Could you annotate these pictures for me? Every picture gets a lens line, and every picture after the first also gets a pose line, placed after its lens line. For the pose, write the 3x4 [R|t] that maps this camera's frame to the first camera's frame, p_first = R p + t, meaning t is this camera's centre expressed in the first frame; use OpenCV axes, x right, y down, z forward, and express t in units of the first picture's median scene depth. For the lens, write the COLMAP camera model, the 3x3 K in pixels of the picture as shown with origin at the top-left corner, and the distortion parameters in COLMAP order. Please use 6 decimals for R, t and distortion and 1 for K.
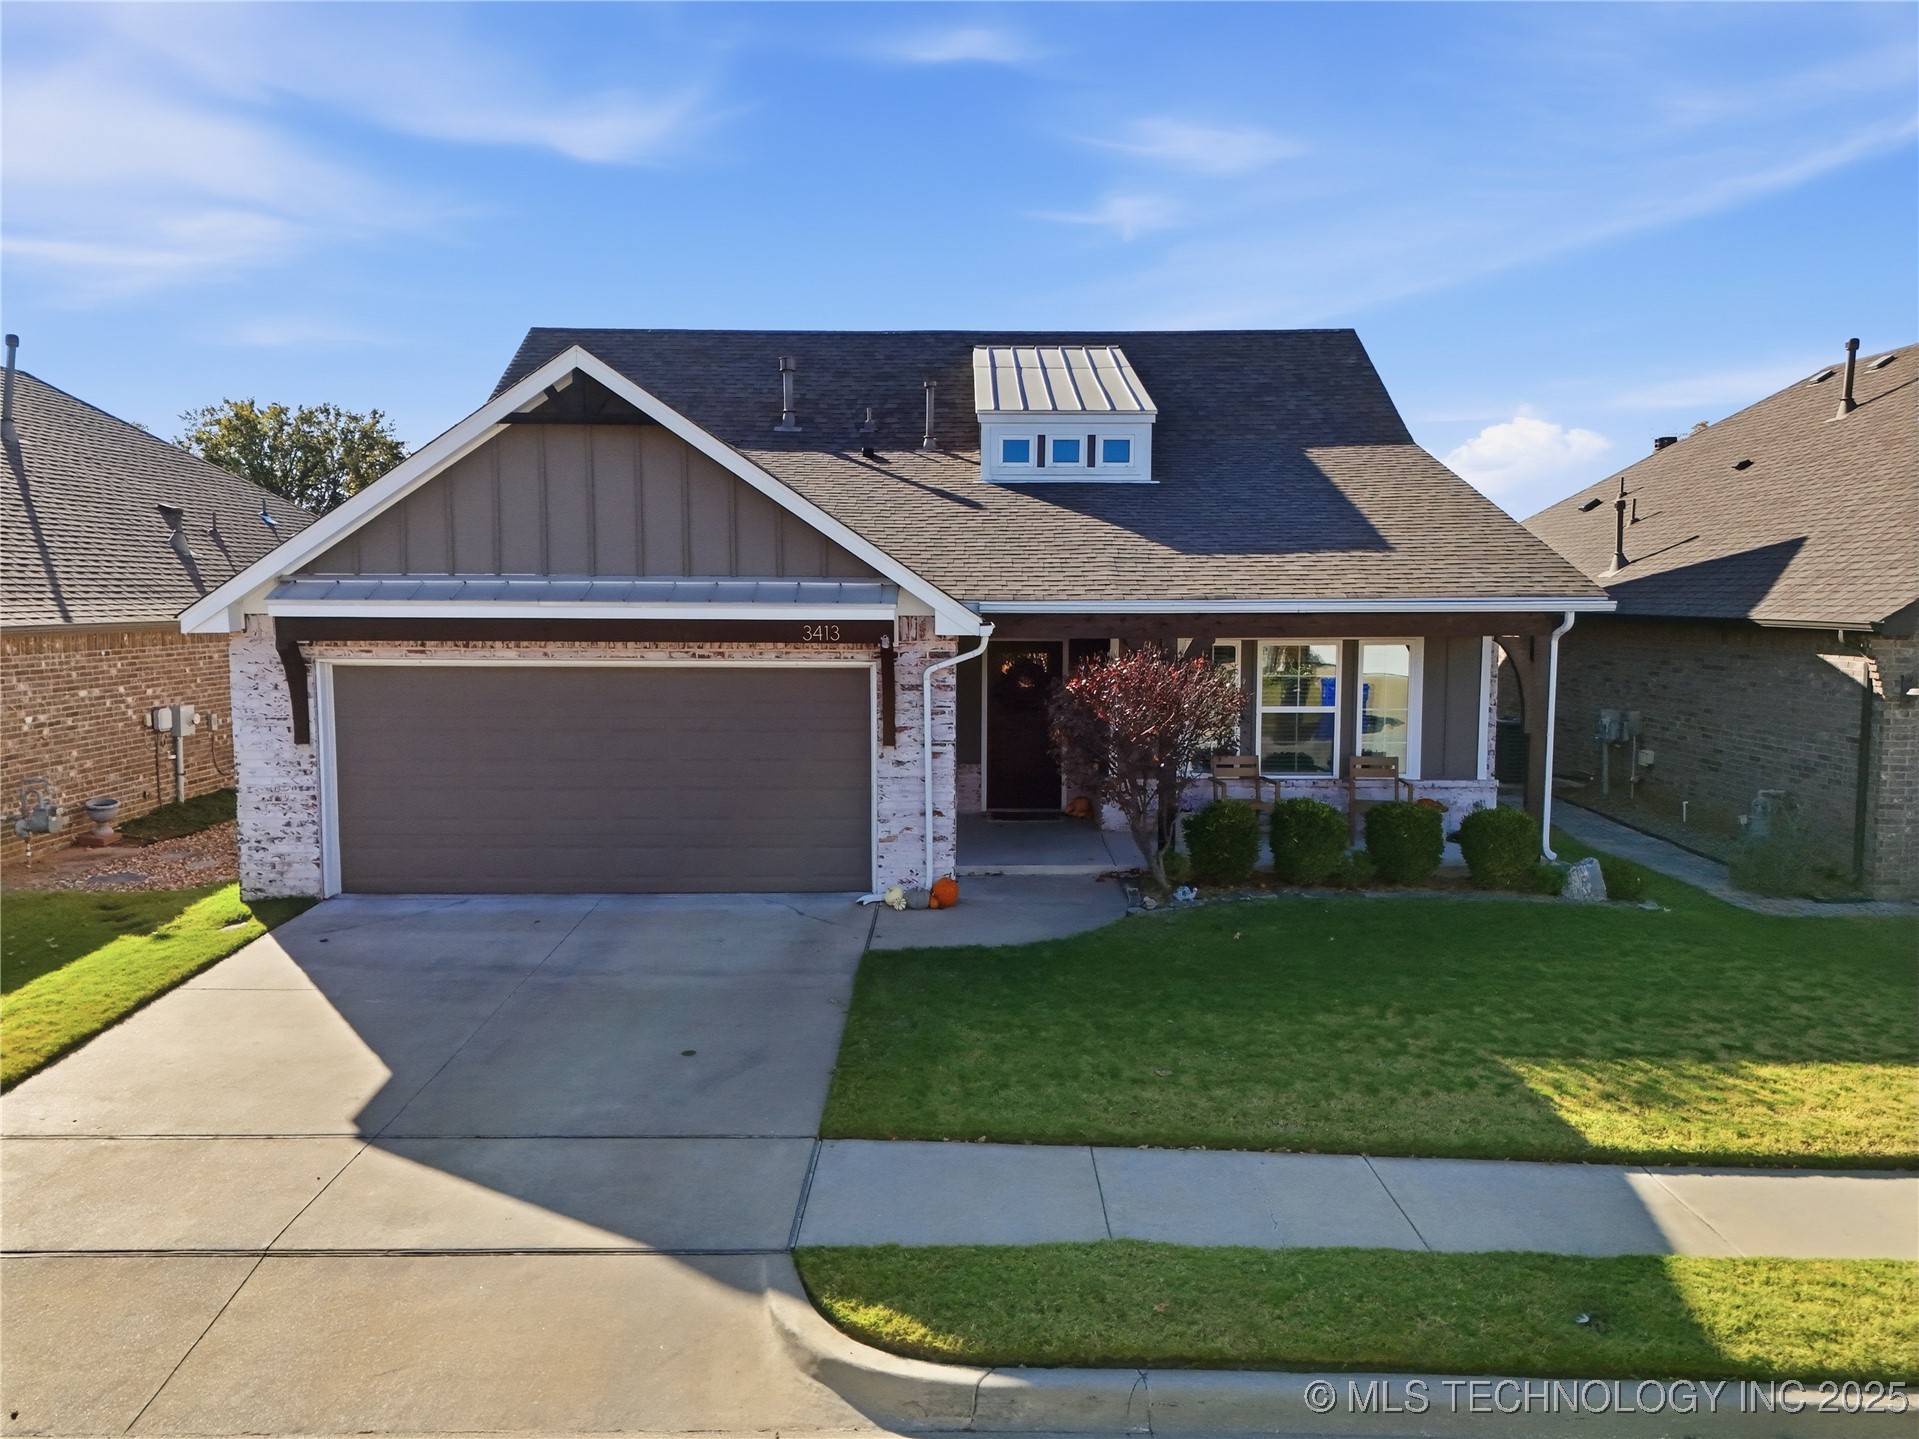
lens RADIAL K [[1400.3, 0, 959.5], [0, 1400.3, 719.5], [0, 0, 1]] dist [0.088375, -0.074199]
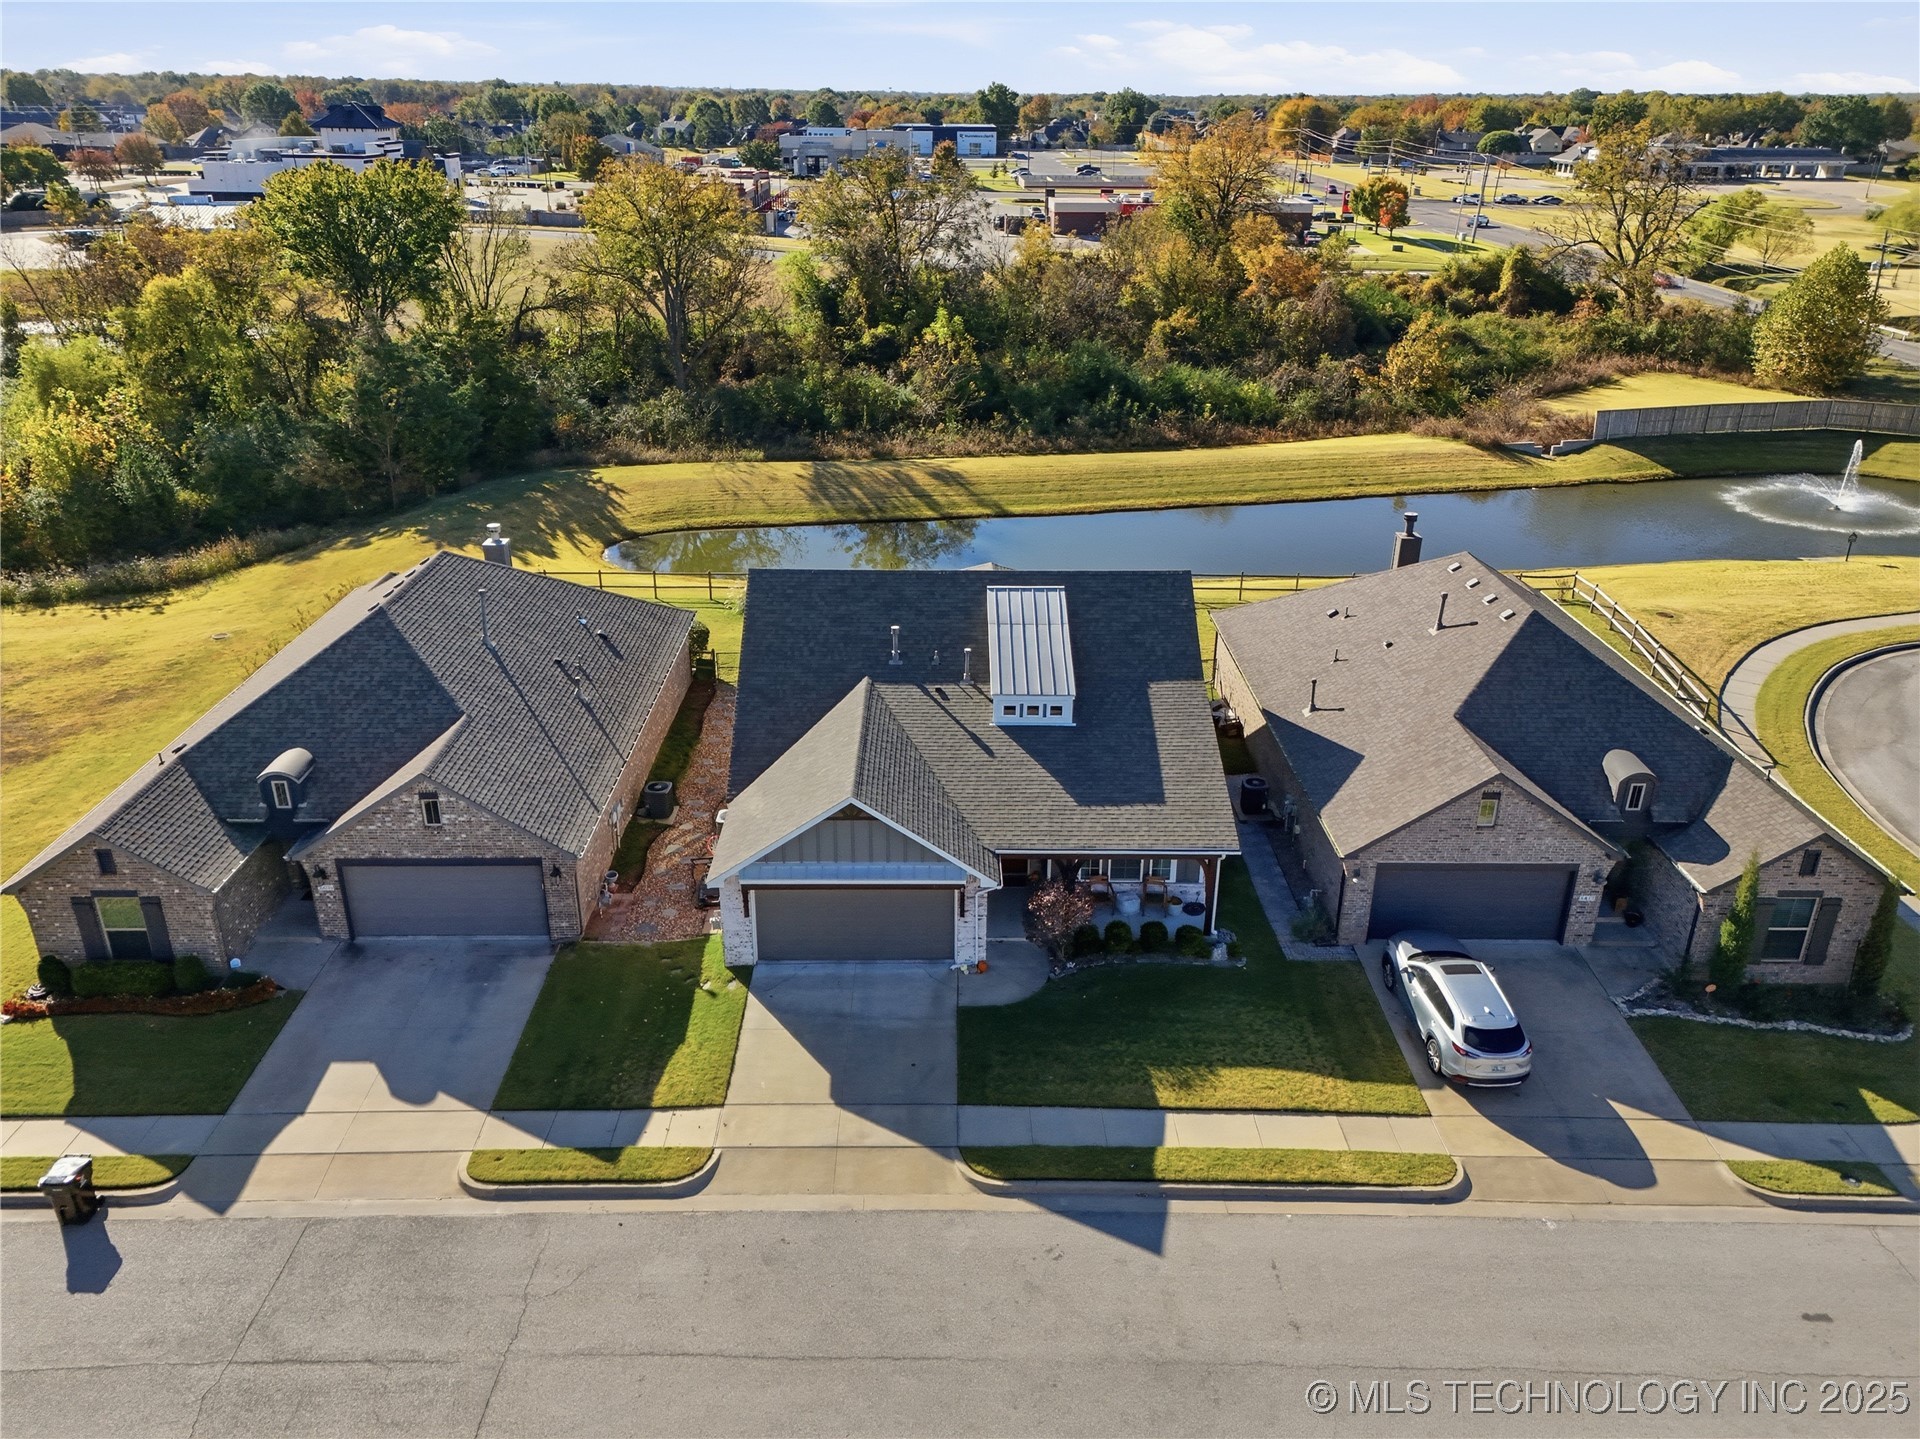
lens RADIAL K [[1401.0, 0, 960.0], [0, 1401.0, 719.5], [0, 0, 1]] dist [0.088375, -0.074199]
pose [[0.999843, 0.000318, 0.017707, -0.105377], [-0.006036, 0.946091, 0.323844, -1.250634], [-0.016649, -0.323900, 0.945945, -1.469440]]
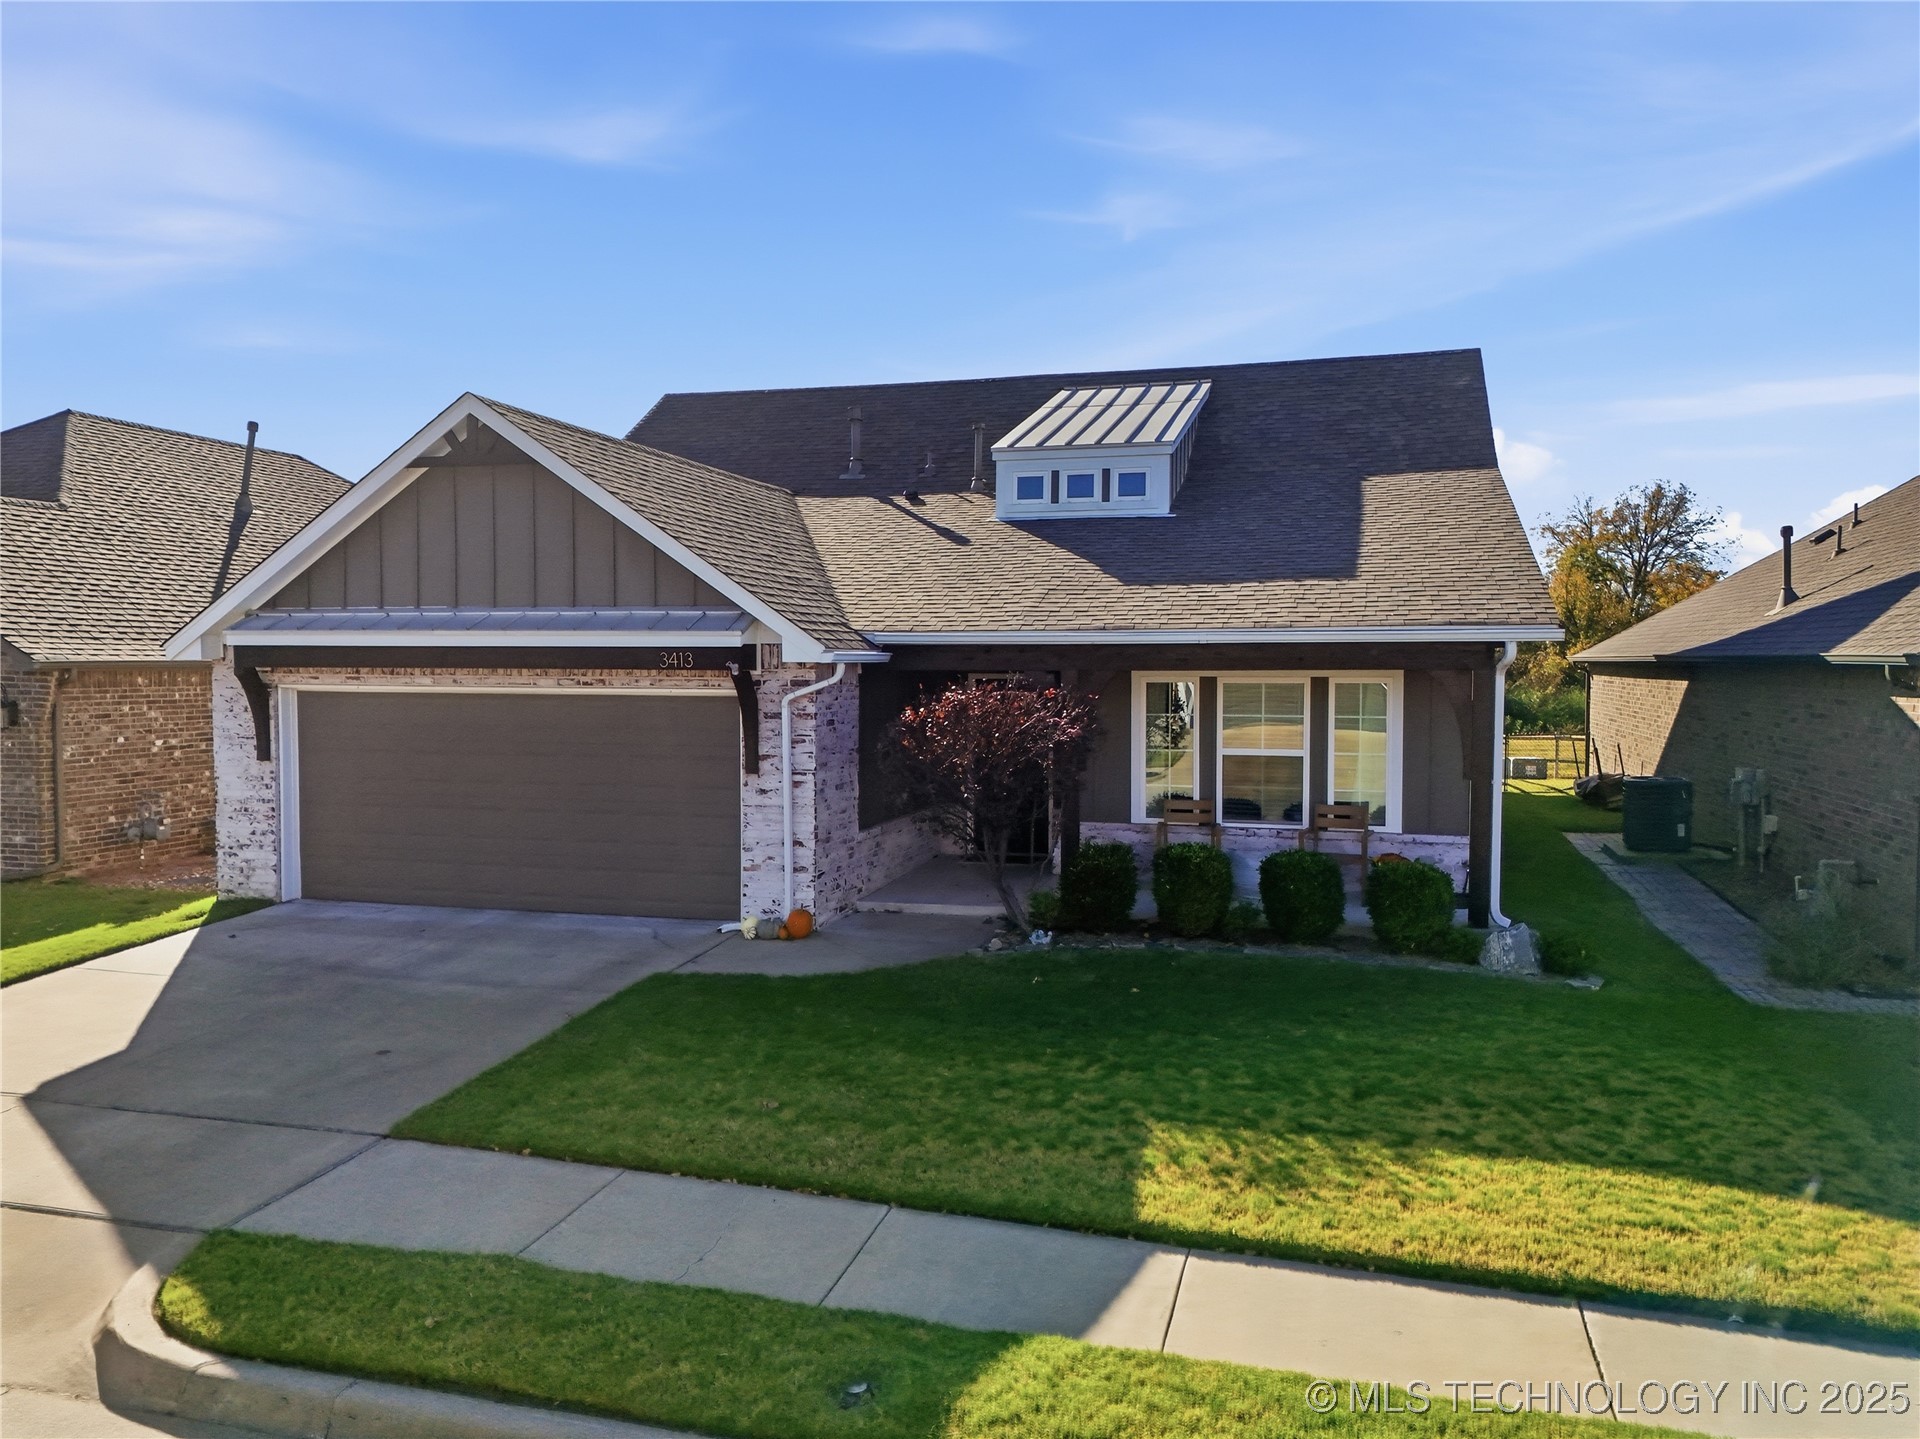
lens RADIAL K [[1403.5, 0, 960.0], [0, 1403.5, 719.5], [0, 0, 1]] dist [0.082786, -0.078143]
pose [[0.962603, 0.012129, -0.270643, 0.375561], [-0.025063, 0.998700, -0.044385, 0.021549], [0.269753, 0.049508, 0.961656, 0.075234]]
